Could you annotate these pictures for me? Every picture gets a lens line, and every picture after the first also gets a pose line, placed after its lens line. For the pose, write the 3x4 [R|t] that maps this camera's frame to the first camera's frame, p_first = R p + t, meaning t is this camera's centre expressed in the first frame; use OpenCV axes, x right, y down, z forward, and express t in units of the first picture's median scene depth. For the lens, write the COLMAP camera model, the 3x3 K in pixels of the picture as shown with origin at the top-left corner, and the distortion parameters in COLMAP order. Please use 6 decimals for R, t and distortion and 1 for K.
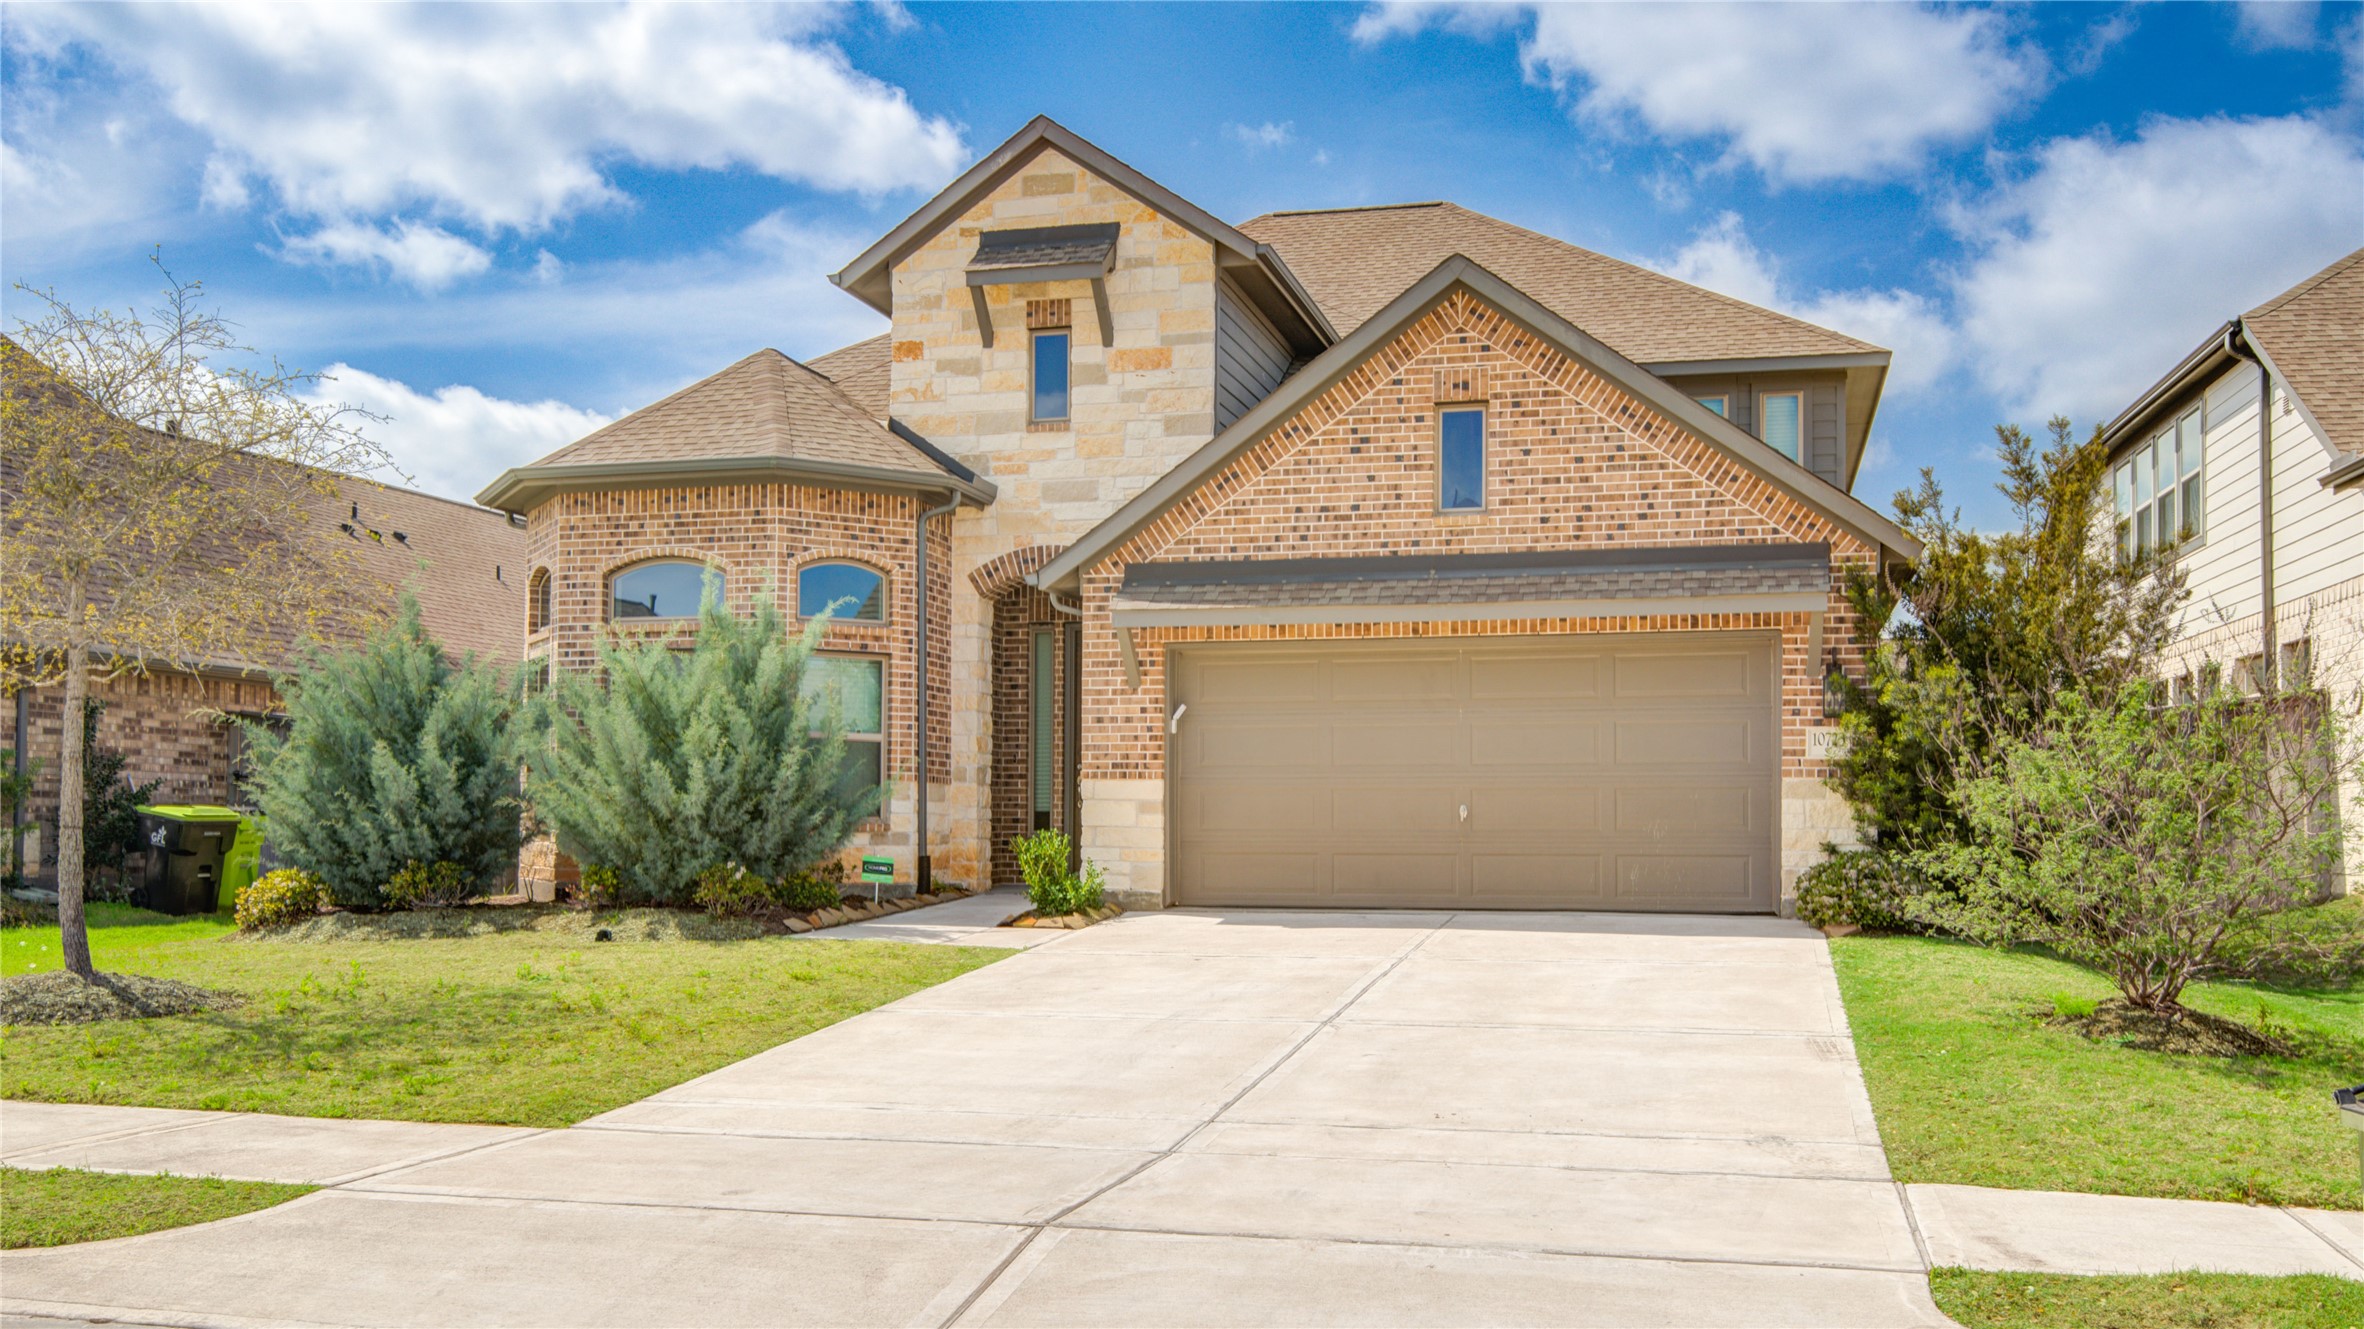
lens RADIAL K [[2091.4, 0, 1184.0], [0, 2091.4, 770.7], [0, 0, 1]] dist [-0.019330, 0.059943]
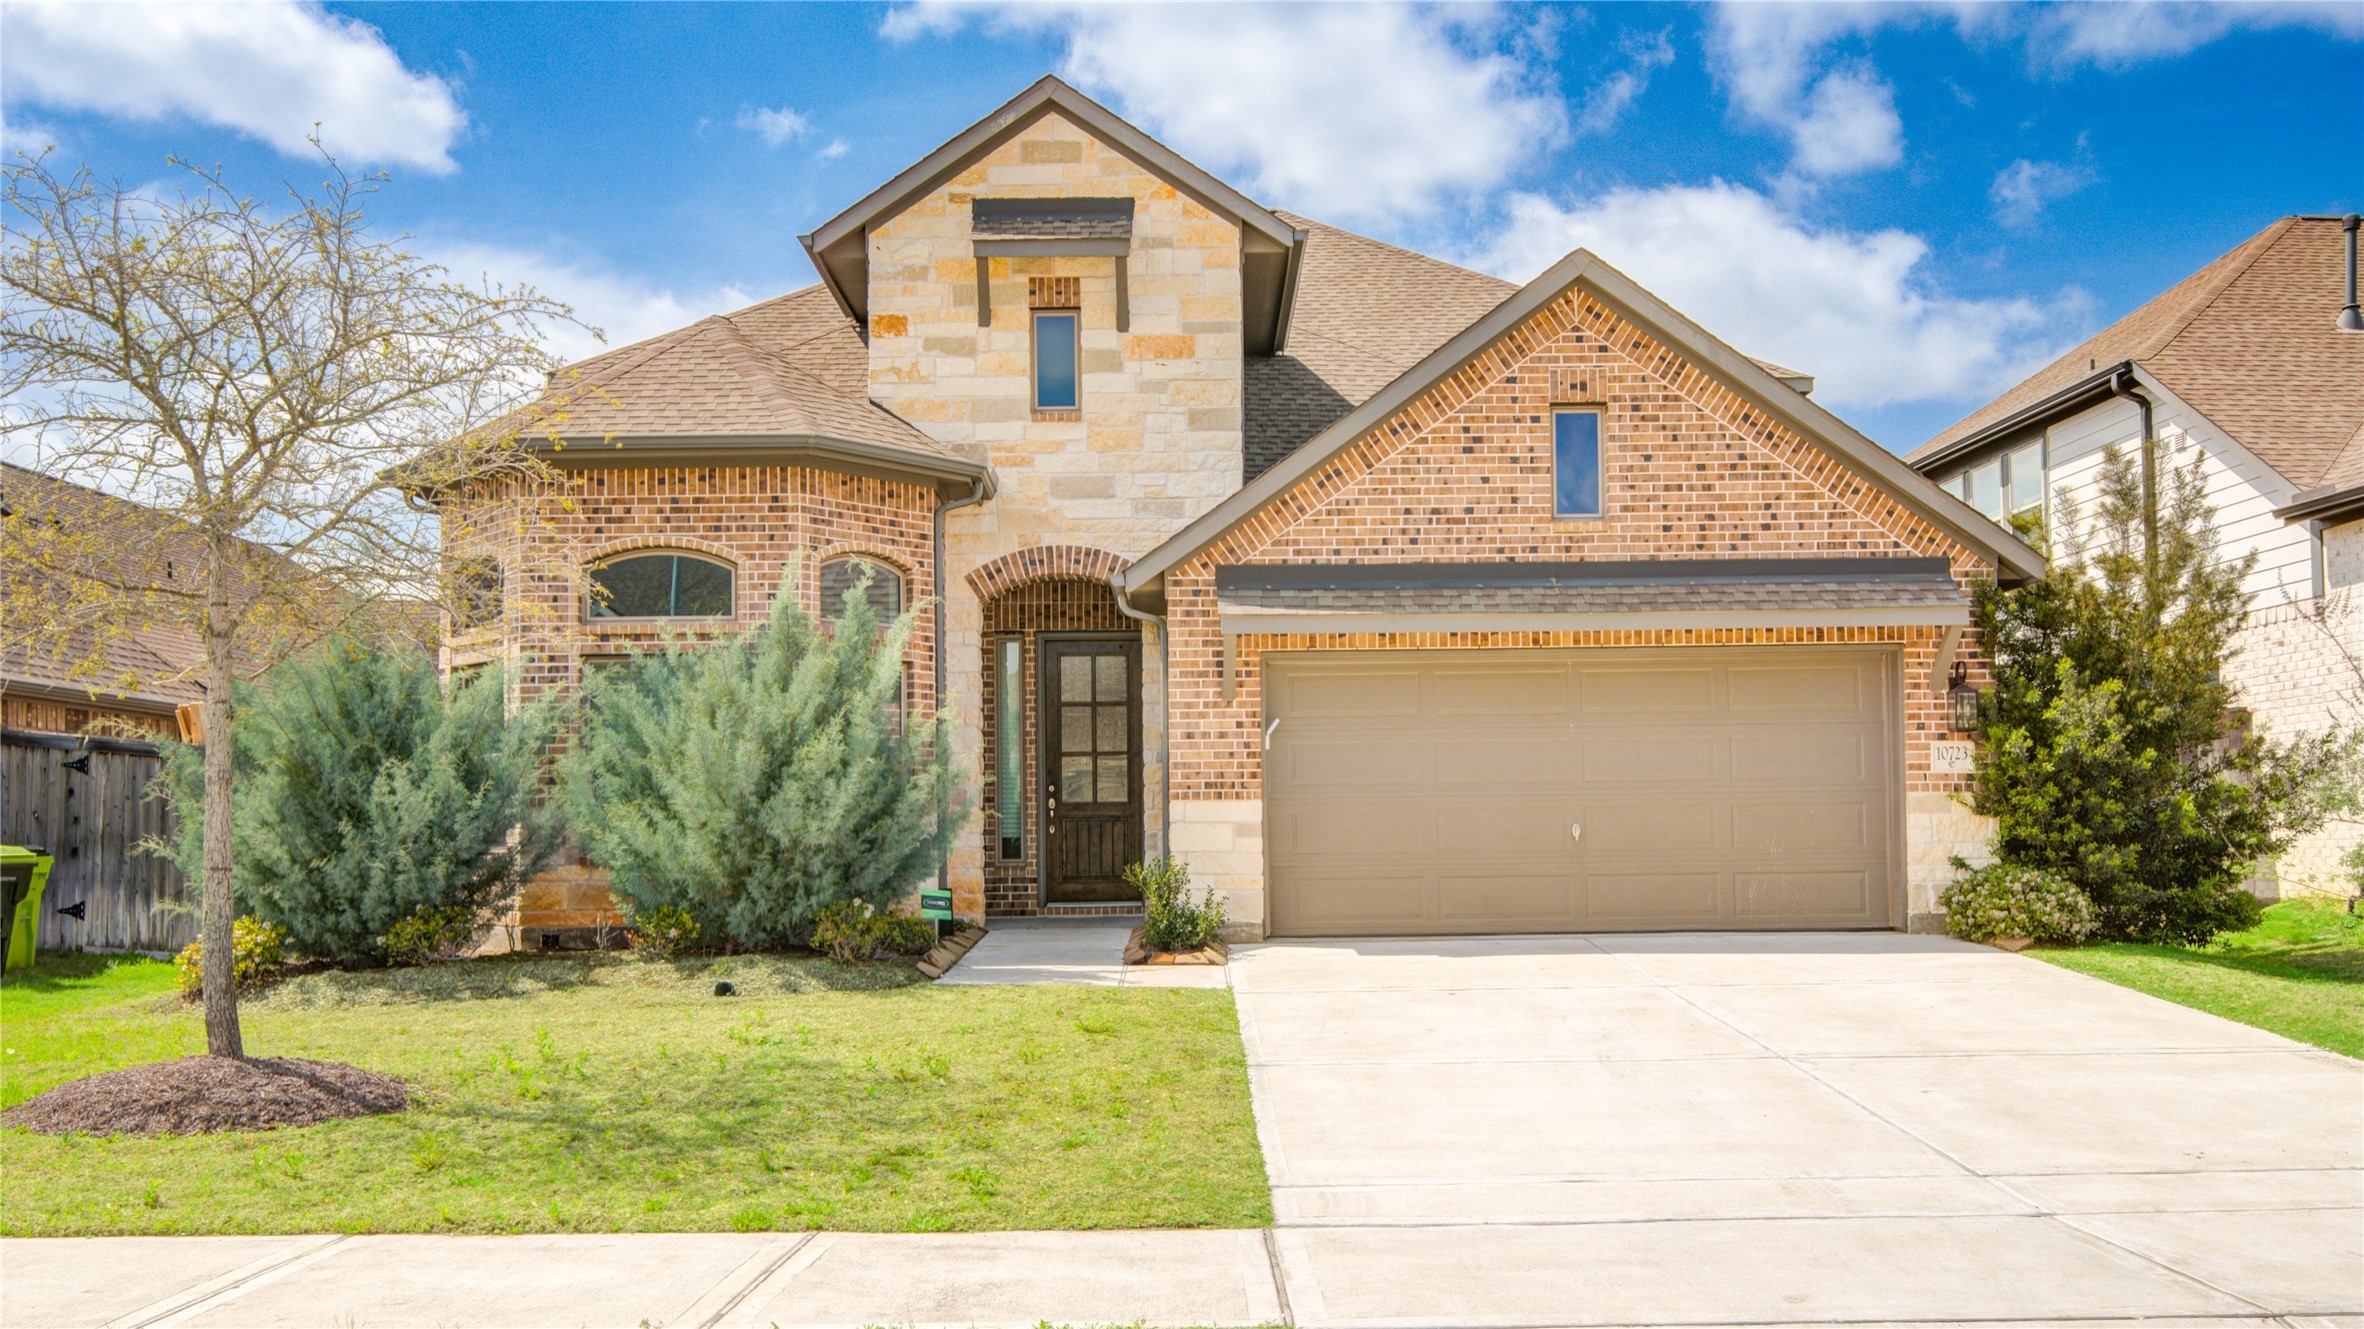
lens RADIAL K [[2091.4, 0, 1184.0], [0, 2091.4, 770.7], [0, 0, 1]] dist [-0.019330, 0.059943]
pose [[0.964948, -0.004771, 0.262399, -0.290382], [0.008100, 0.999900, -0.011608, 0.001789], [-0.262317, 0.013326, 0.964890, 0.122492]]
